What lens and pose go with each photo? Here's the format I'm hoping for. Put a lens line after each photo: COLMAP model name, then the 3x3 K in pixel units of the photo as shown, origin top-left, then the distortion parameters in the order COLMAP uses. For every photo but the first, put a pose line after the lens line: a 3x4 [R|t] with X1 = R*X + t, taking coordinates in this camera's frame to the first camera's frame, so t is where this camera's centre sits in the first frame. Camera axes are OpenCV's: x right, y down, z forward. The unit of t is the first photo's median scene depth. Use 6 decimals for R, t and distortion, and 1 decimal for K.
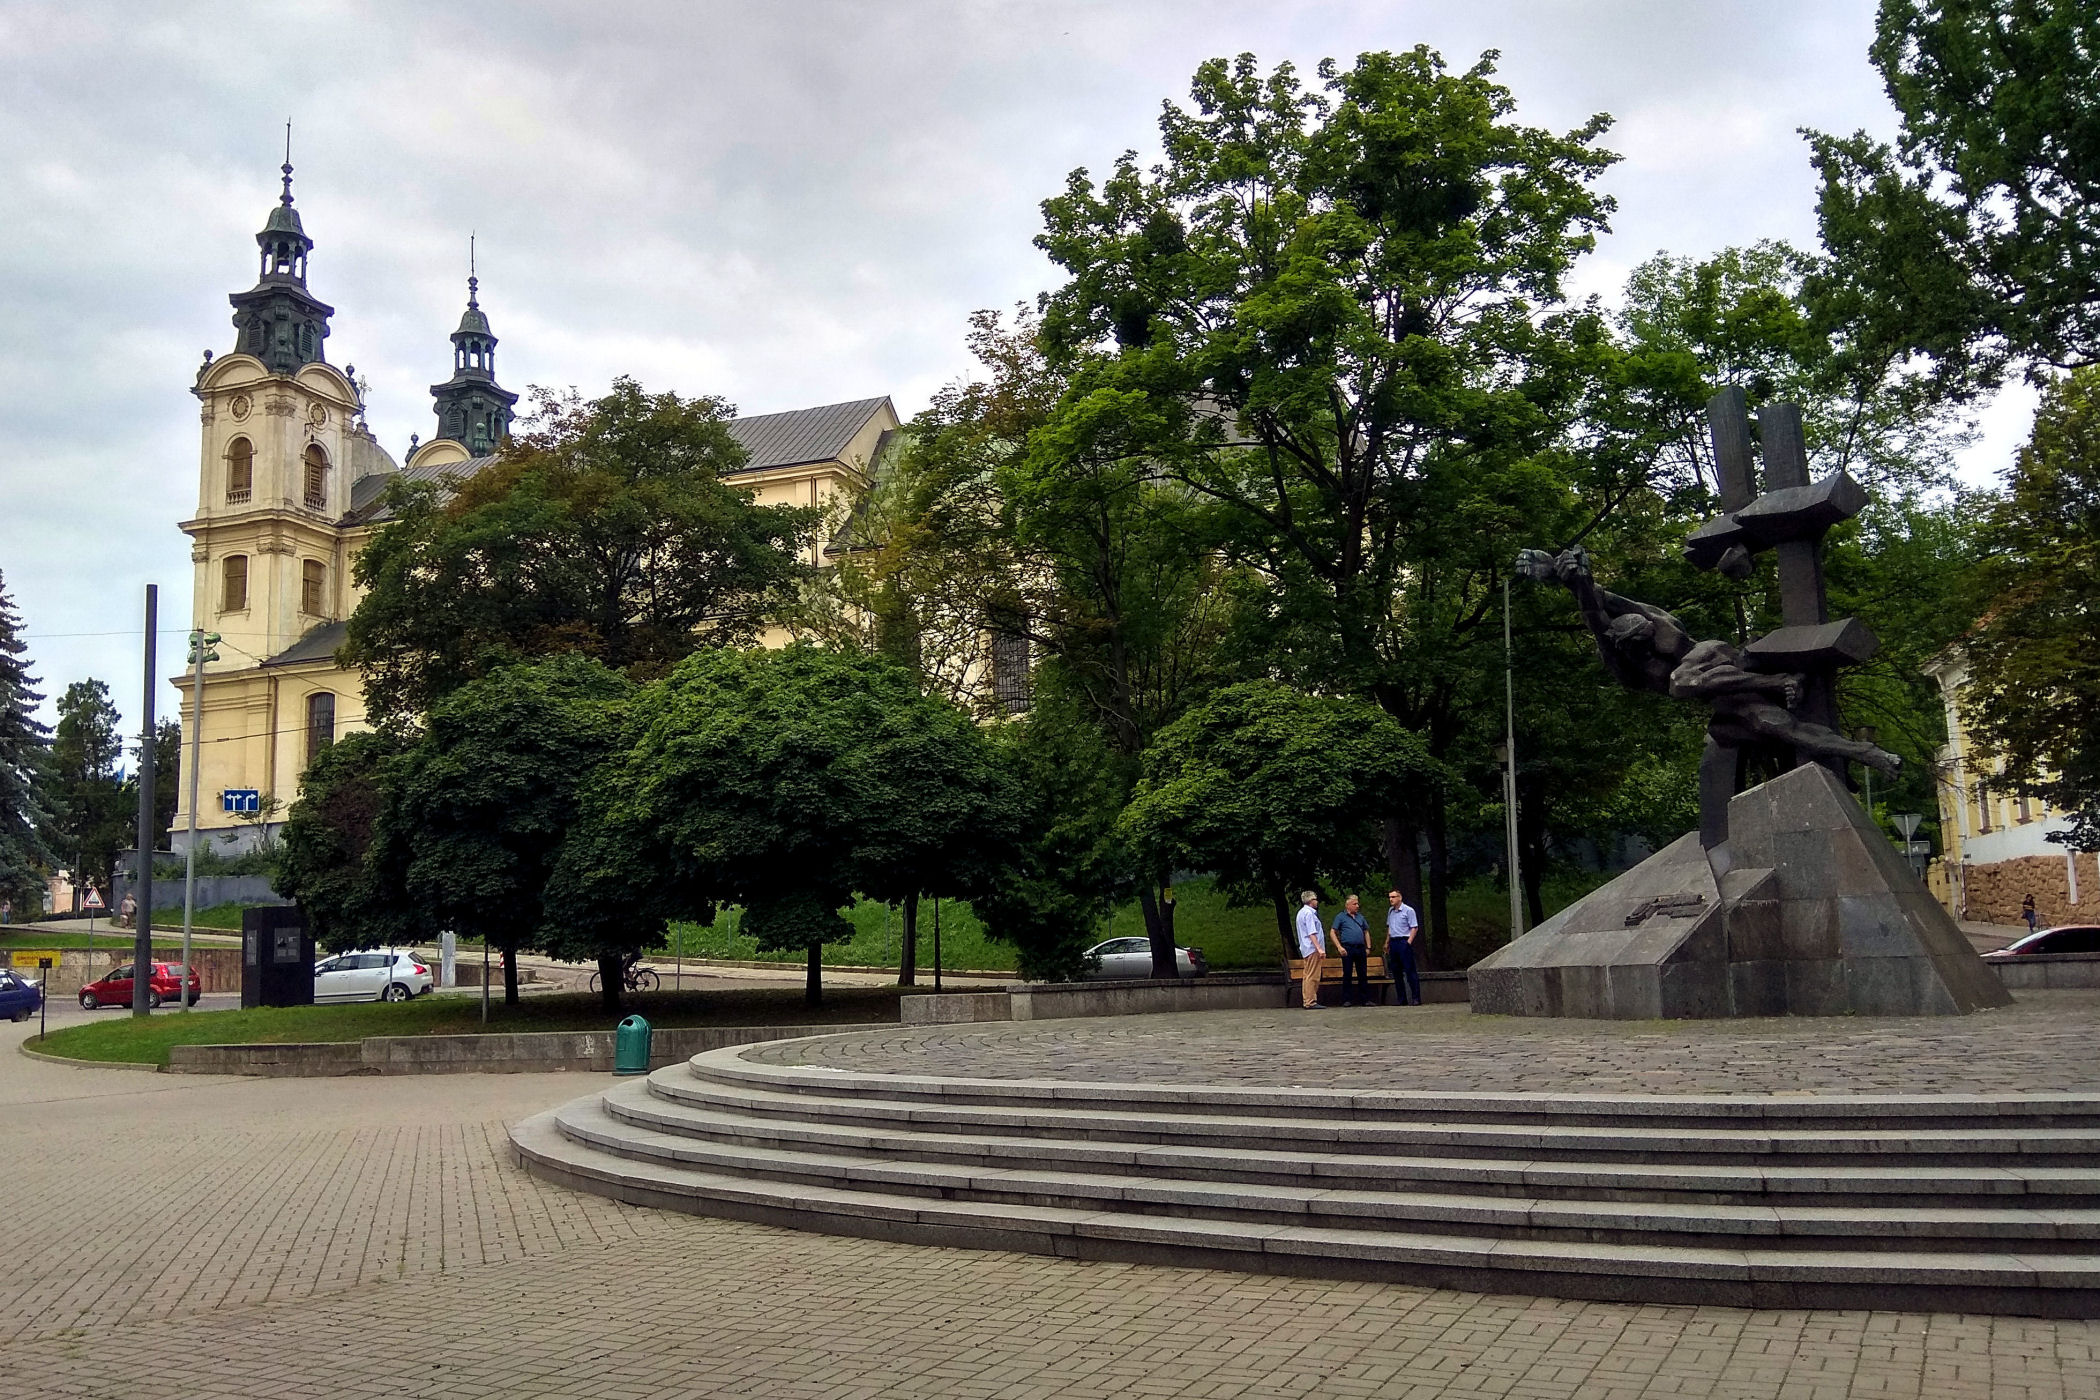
lens RADIAL K [[1601.3, 0, 1049.6], [0, 1601.3, 708.3], [0, 0, 1]] dist [0.001030, -0.001396]
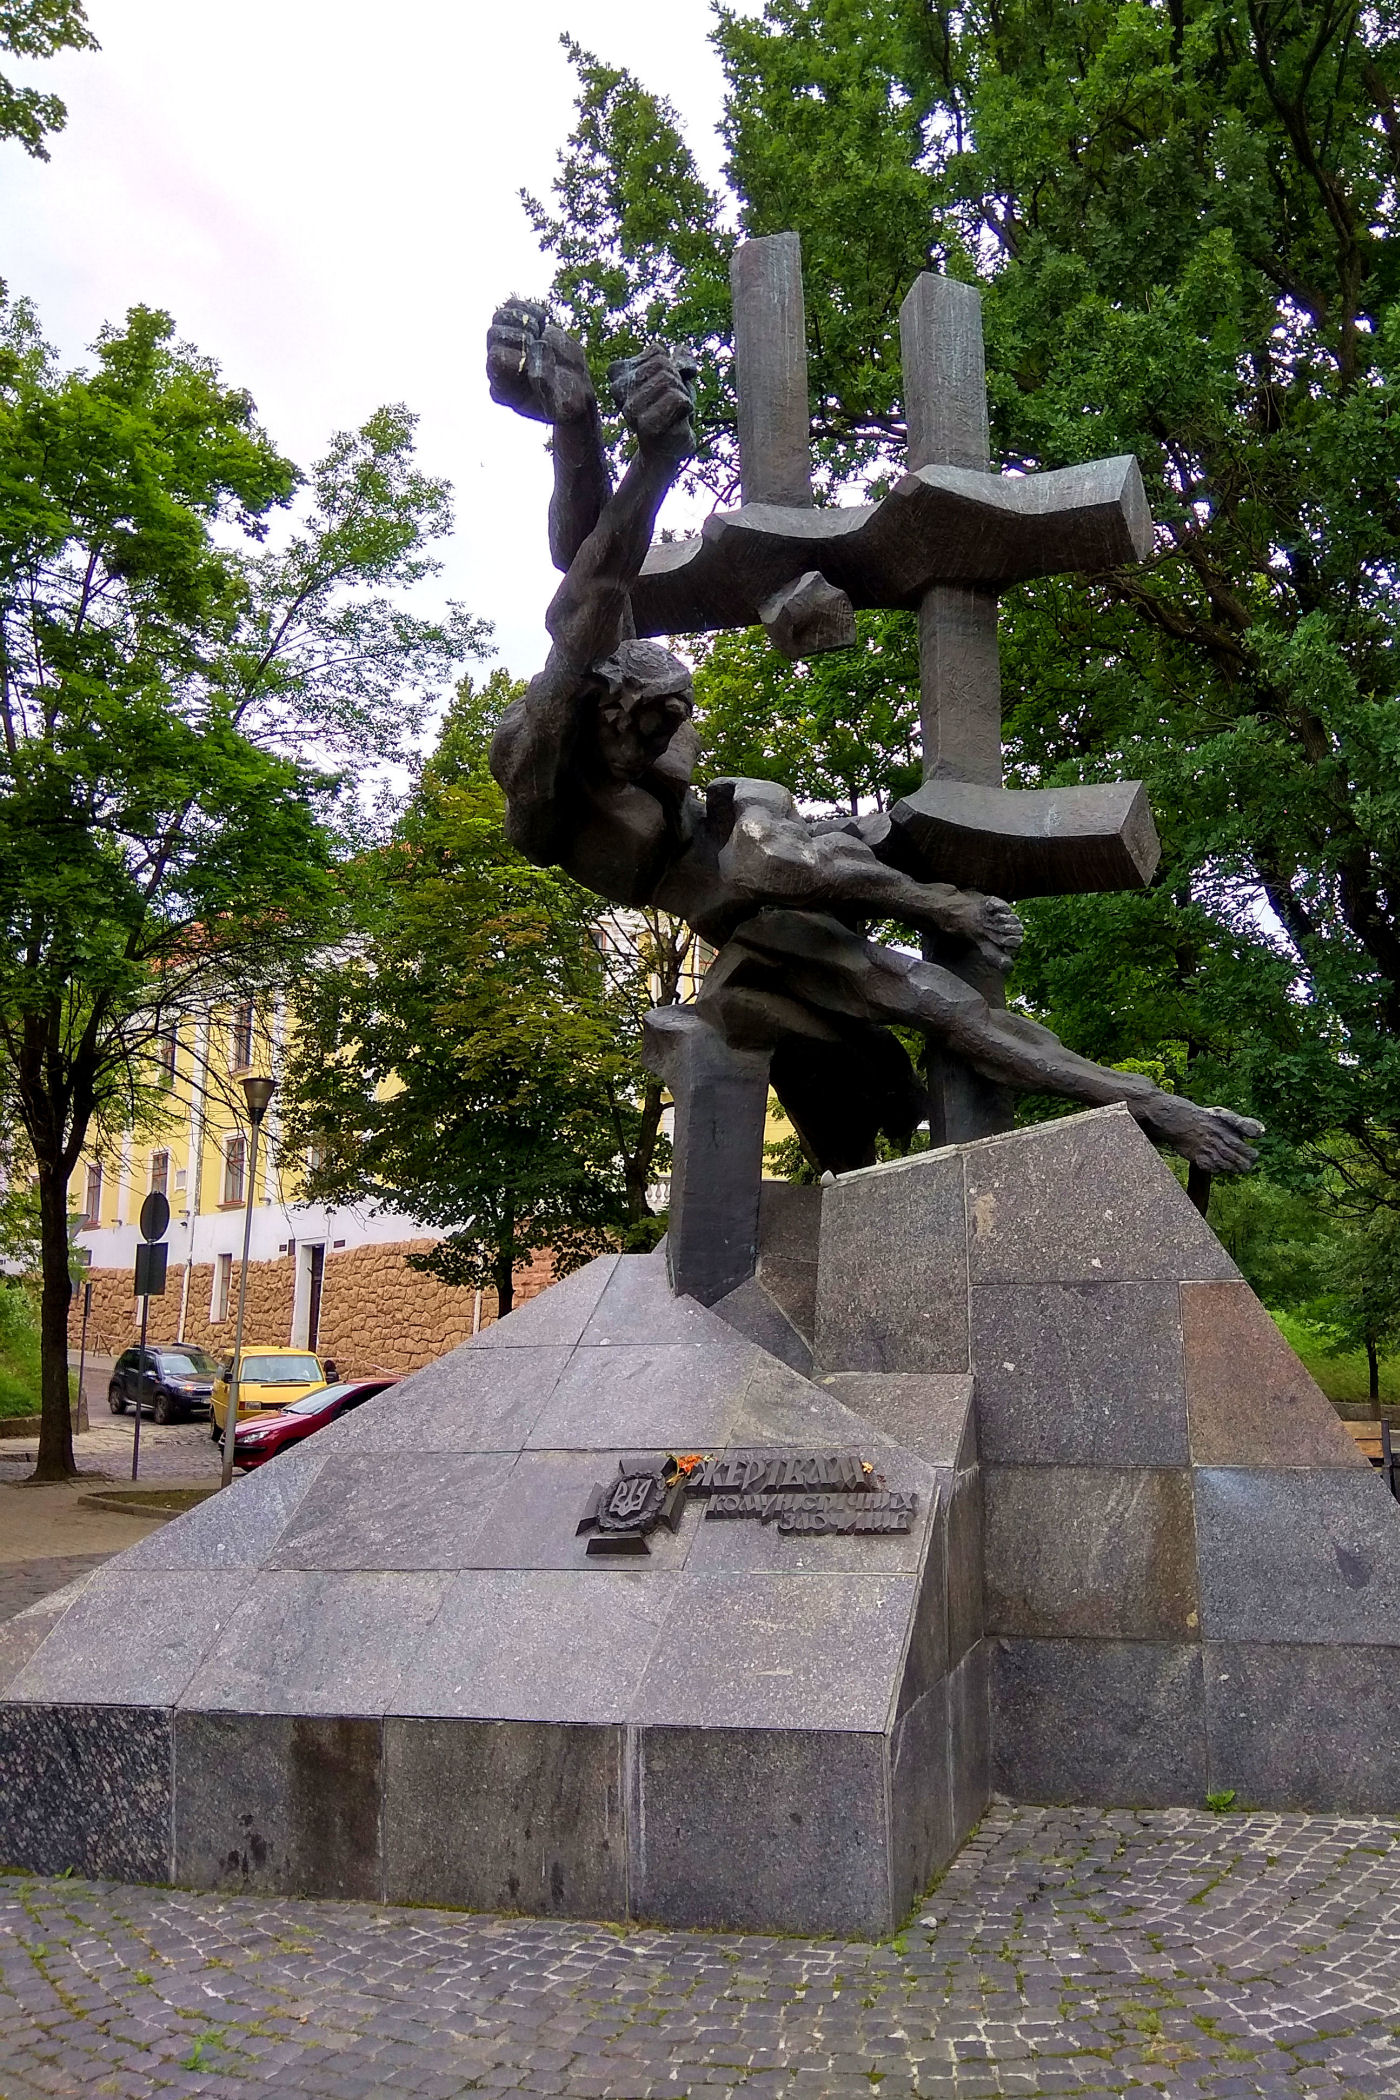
lens RADIAL K [[1601.3, 0, 702.9], [0, 1601.3, 1049.3], [0, 0, 1]] dist [0.001030, -0.001396]
pose [[0.539184, 0.162359, 0.826390, 0.098155], [-0.134741, 0.985232, -0.105654, 0.068042], [-0.831340, -0.054381, 0.553098, 0.793511]]
